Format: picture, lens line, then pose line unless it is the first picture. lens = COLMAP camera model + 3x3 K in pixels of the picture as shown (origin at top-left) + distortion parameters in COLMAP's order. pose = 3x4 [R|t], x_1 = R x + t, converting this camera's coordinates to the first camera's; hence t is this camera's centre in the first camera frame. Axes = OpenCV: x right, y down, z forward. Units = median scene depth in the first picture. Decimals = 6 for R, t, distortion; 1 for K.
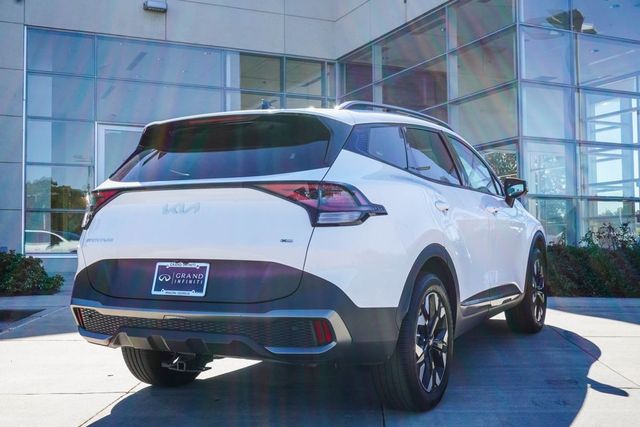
lens RADIAL K [[781.8, 0, 320.0], [0, 781.8, 213.5], [0, 0, 1]] dist [0.005893, 0.003792]
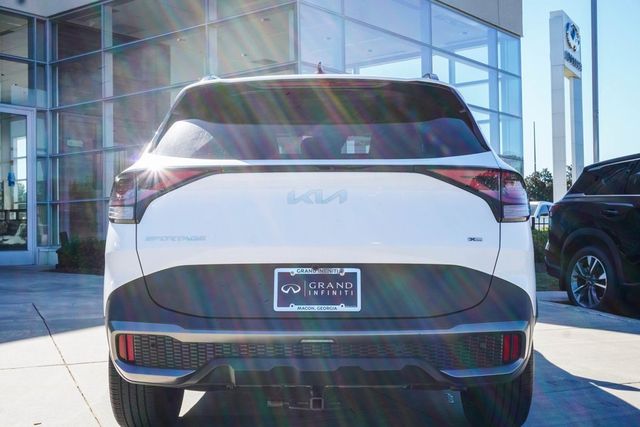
lens RADIAL K [[832.8, 0, 320.0], [0, 832.8, 213.5], [0, 0, 1]] dist [0.007276, 0.014196]
pose [[0.891533, 0.007846, 0.452888, -0.543446], [-0.014632, 0.999827, 0.011483, 0.000164], [-0.452720, -0.016864, 0.891493, 0.276309]]
